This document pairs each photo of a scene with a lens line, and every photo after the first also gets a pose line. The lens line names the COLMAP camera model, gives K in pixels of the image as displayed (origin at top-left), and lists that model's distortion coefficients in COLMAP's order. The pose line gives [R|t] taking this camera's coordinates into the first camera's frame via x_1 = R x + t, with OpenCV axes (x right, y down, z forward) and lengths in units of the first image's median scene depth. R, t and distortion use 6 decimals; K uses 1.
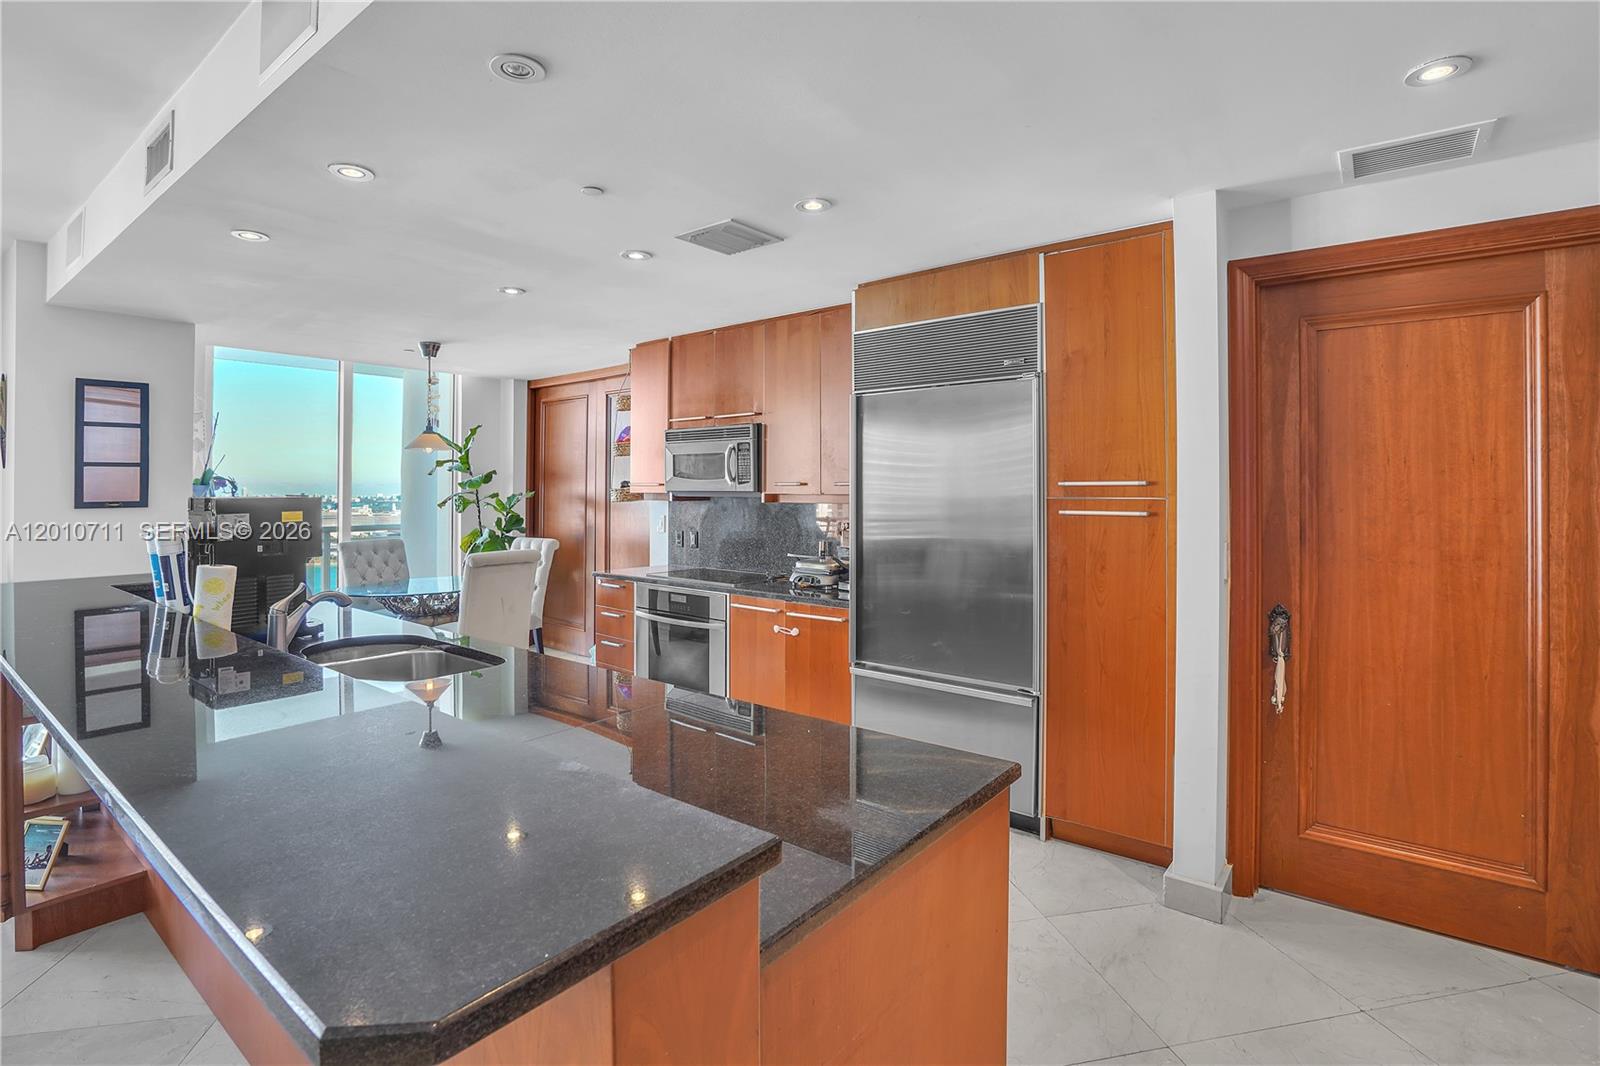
lens RADIAL K [[776.4, 0, 790.9], [0, 776.4, 489.2], [0, 0, 1]] dist [-0.071337, 0.035240]
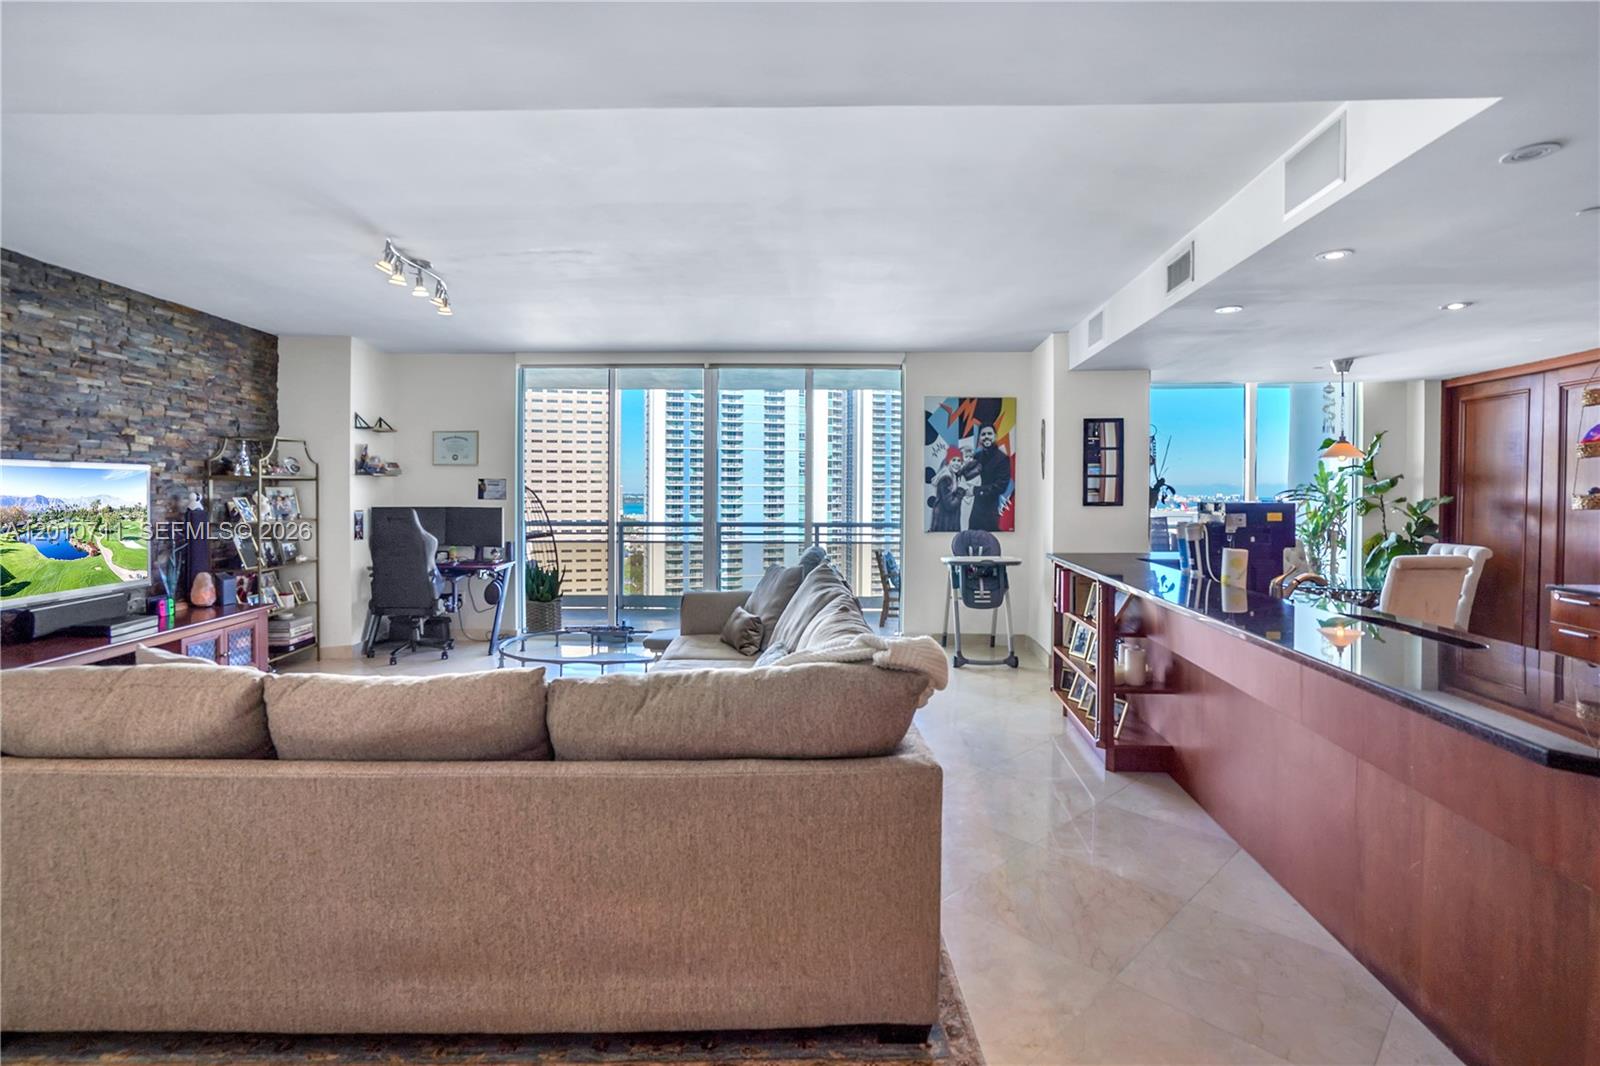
lens RADIAL K [[755.7, 0, 800.2], [0, 755.7, 502.6], [0, 0, 1]] dist [-0.063152, 0.025577]
pose [[0.533398, 0.014361, -0.845742, 0.001623], [0.000276, 0.999853, 0.017152, -0.006842], [0.845864, -0.009382, 0.533316, -0.245221]]
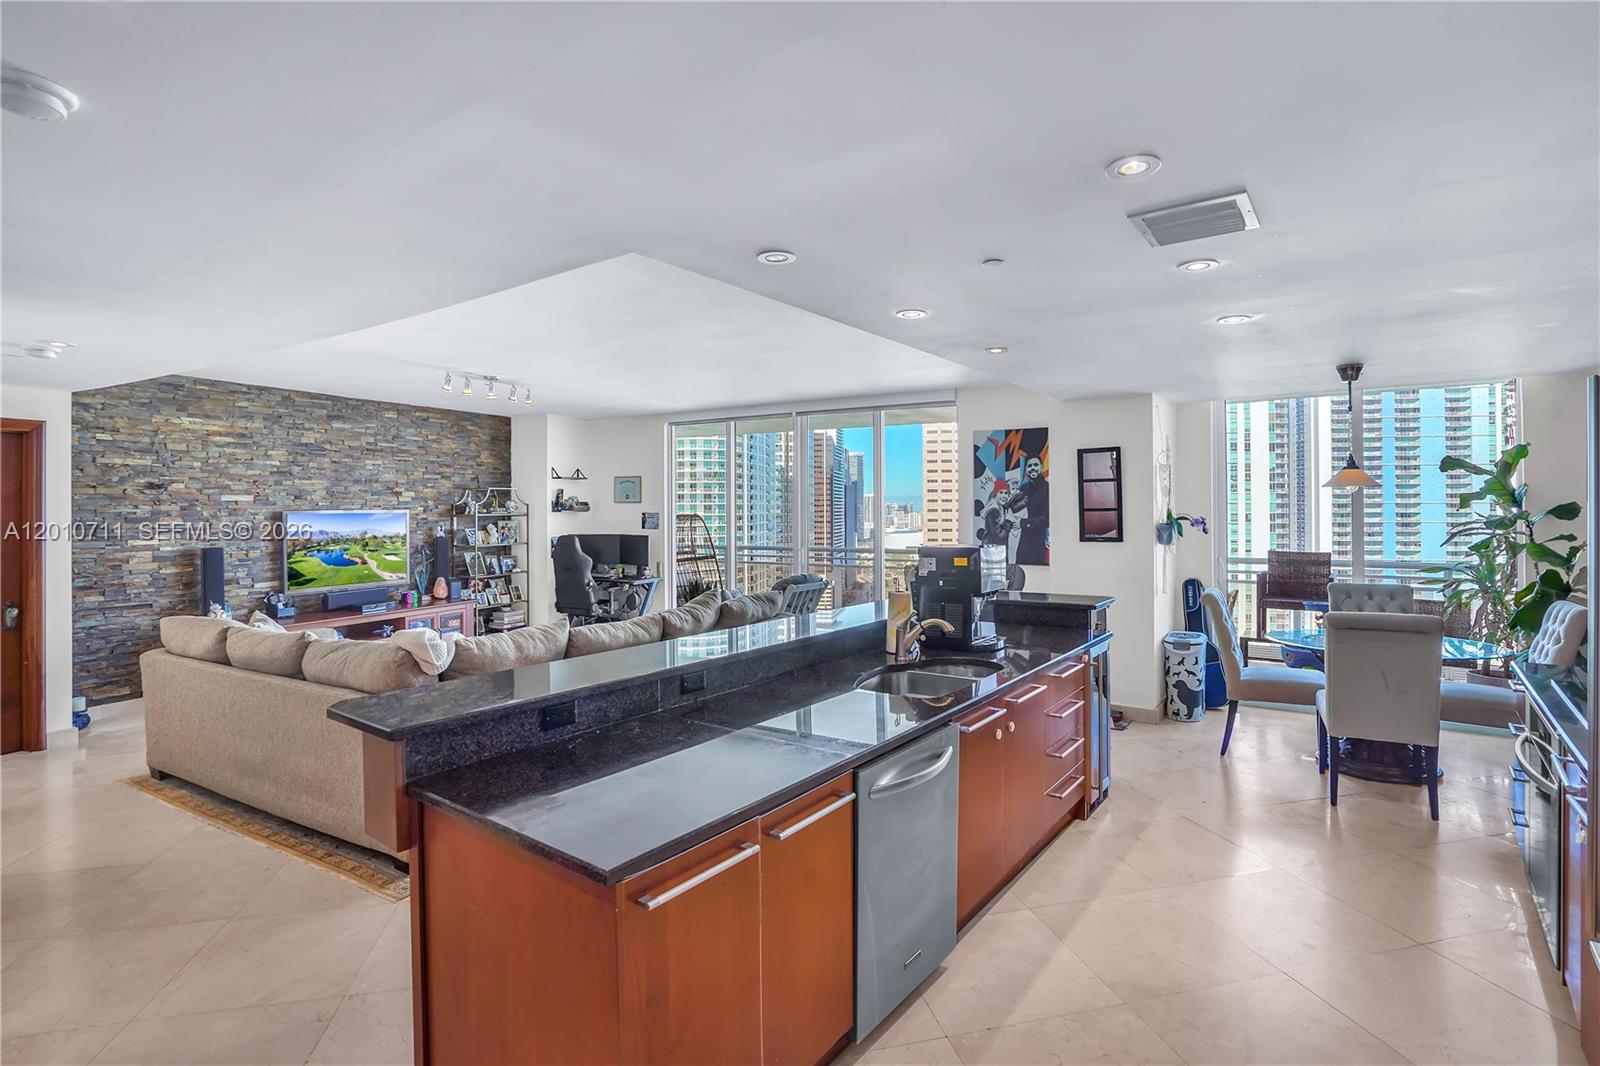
lens RADIAL K [[767.9, 0, 805.4], [0, 767.9, 506.3], [0, 0, 1]] dist [-0.060420, 0.022749]
pose [[0.033277, -0.005085, -0.999433, 0.419041], [0.007973, 0.999957, -0.004822, -0.035124], [0.999414, -0.007808, 0.033316, 0.399515]]
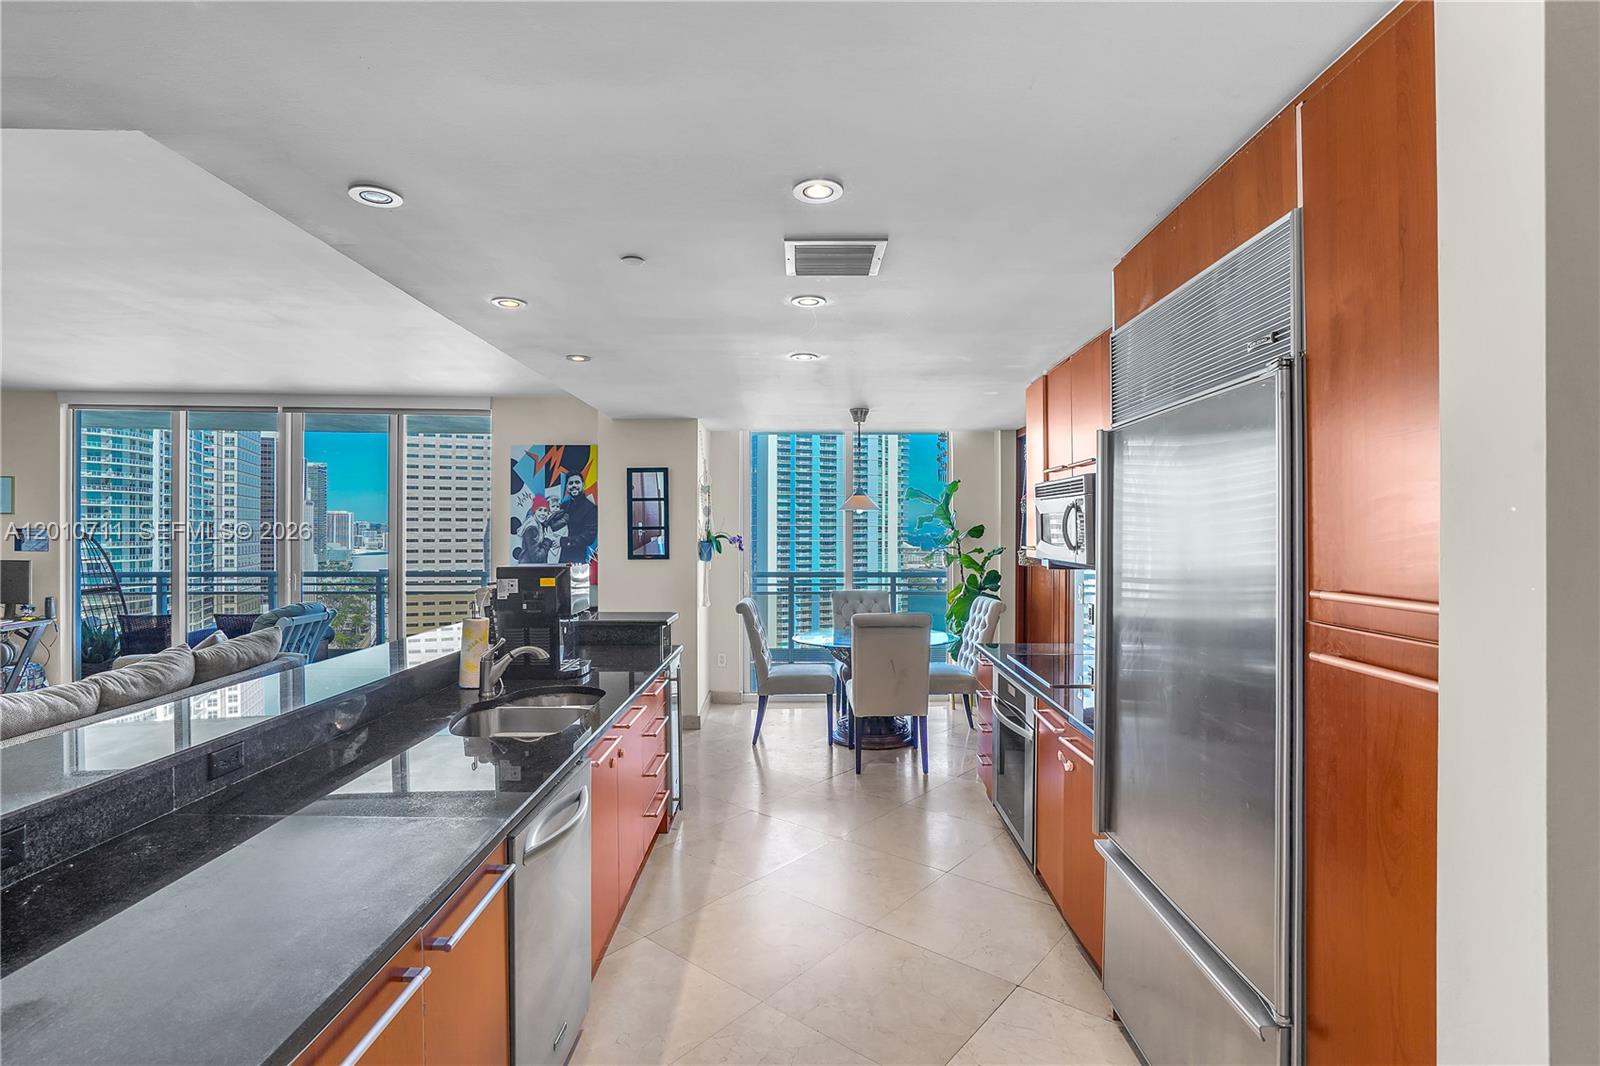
lens RADIAL K [[758.6, 0, 792.0], [0, 758.6, 531.5], [0, 0, 1]] dist [-0.052037, 0.019818]
pose [[0.619098, 0.003218, -0.785307, 0.338656], [0.000924, 0.999988, 0.004826, -0.031693], [0.785313, -0.003714, 0.619087, 0.321673]]
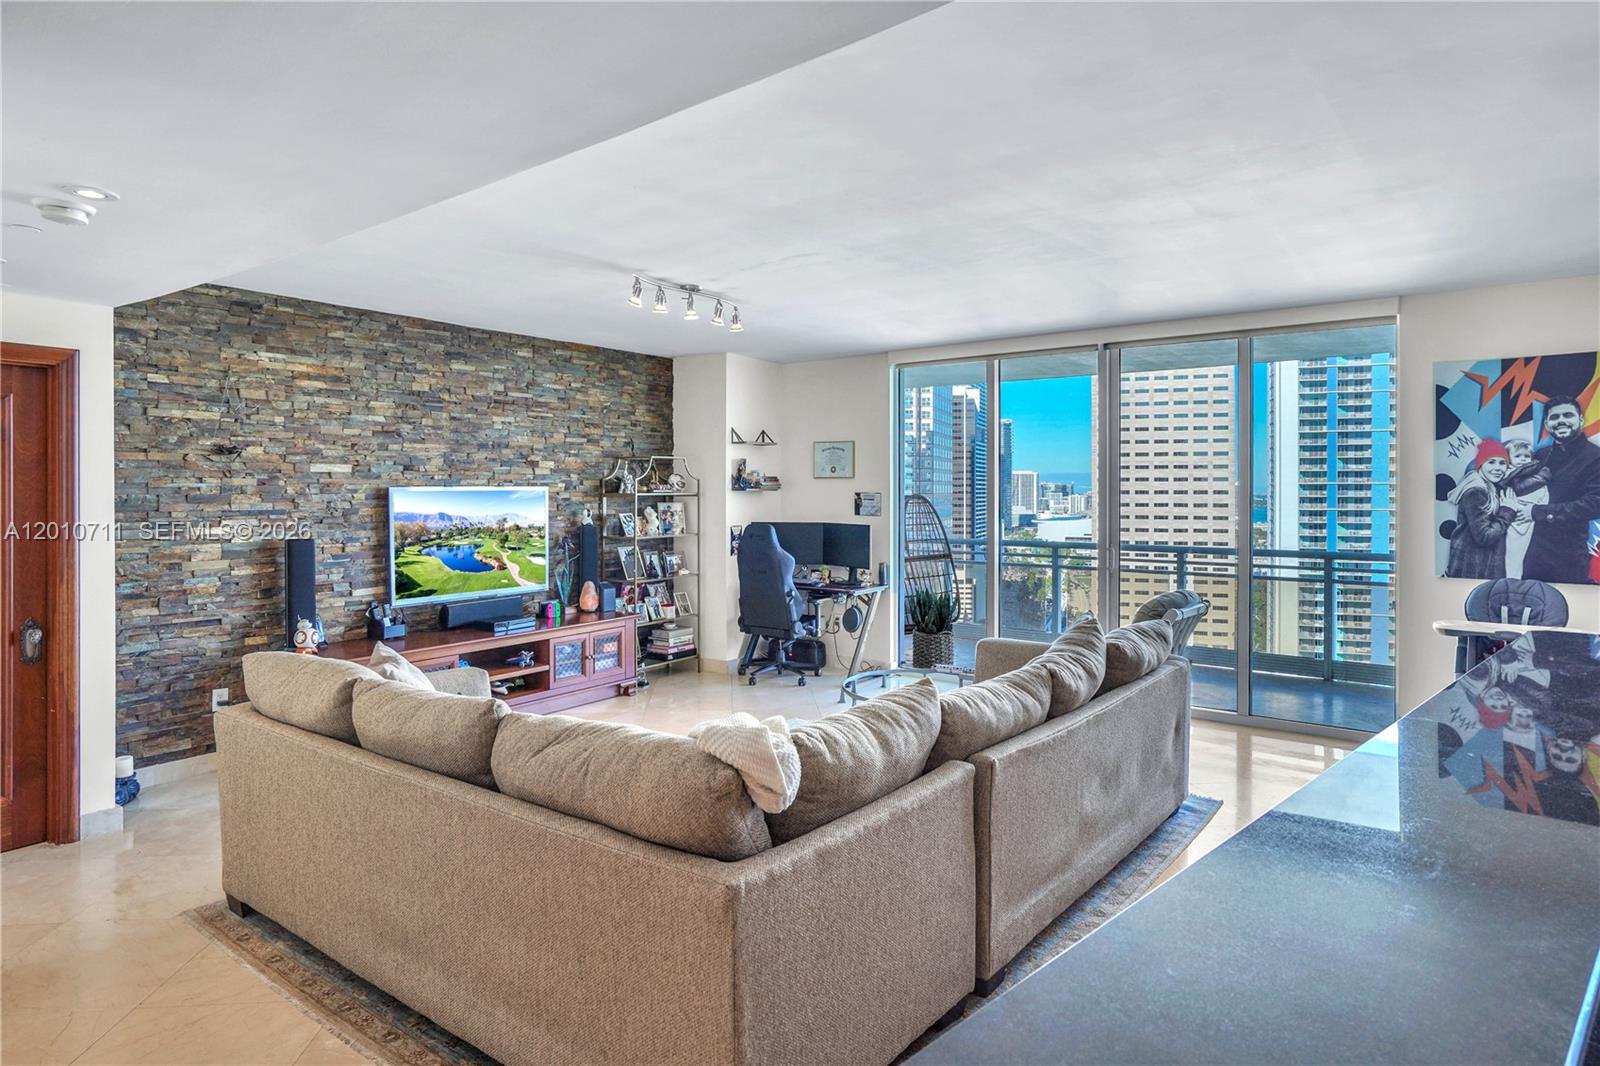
lens RADIAL K [[938.0, 0, 797.3], [0, 938.0, 494.8], [0, 0, 1]] dist [-0.047588, 0.045811]
pose [[-0.115378, 0.004489, -0.993312, 0.115284], [0.003139, 0.999986, 0.004155, -0.034185], [0.993317, -0.002639, -0.115390, 0.120233]]
